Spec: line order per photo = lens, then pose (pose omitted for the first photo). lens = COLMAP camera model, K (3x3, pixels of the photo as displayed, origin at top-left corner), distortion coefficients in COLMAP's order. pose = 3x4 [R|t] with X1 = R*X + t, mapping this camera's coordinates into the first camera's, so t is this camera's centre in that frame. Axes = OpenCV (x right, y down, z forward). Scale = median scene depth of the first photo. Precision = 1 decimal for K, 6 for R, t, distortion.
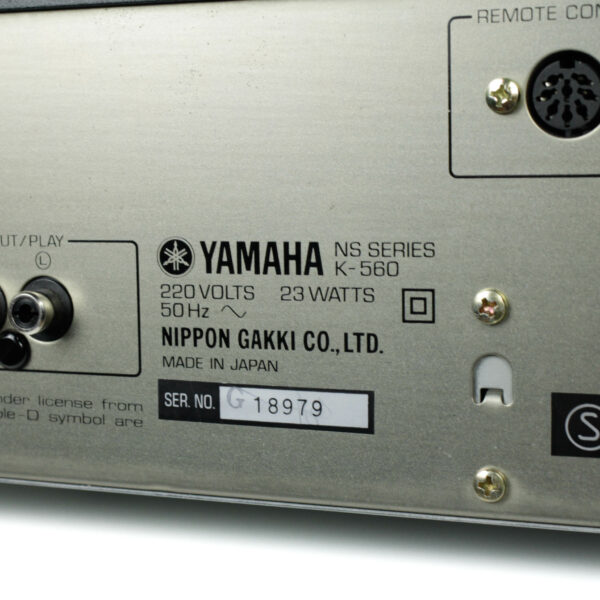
lens RADIAL K [[1485.7, 0, 300.0], [0, 1485.7, 300.0], [0, 0, 1]] dist [-0.062961, -0.297475]
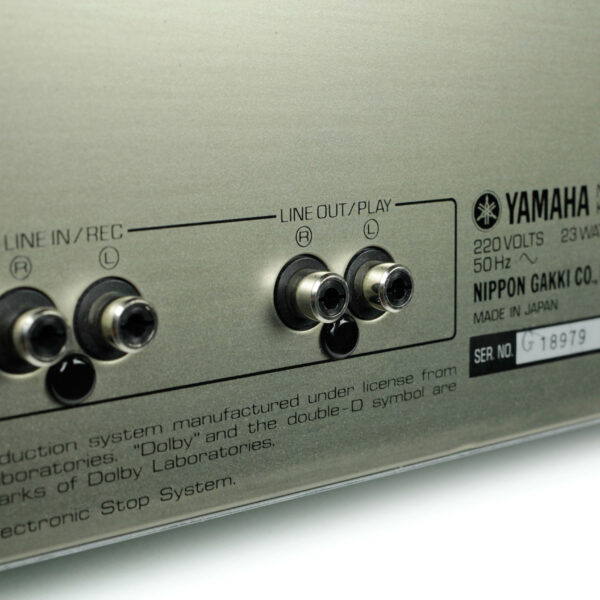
lens RADIAL K [[1485.7, 0, 300.0], [0, 1485.7, 300.0], [0, 0, 1]] dist [-0.062961, -0.297475]
pose [[0.473613, -0.133025, 0.870629, -1.012568], [0.087404, 0.990747, 0.103831, -0.083912], [-0.876385, 0.026920, 0.480858, 0.635202]]
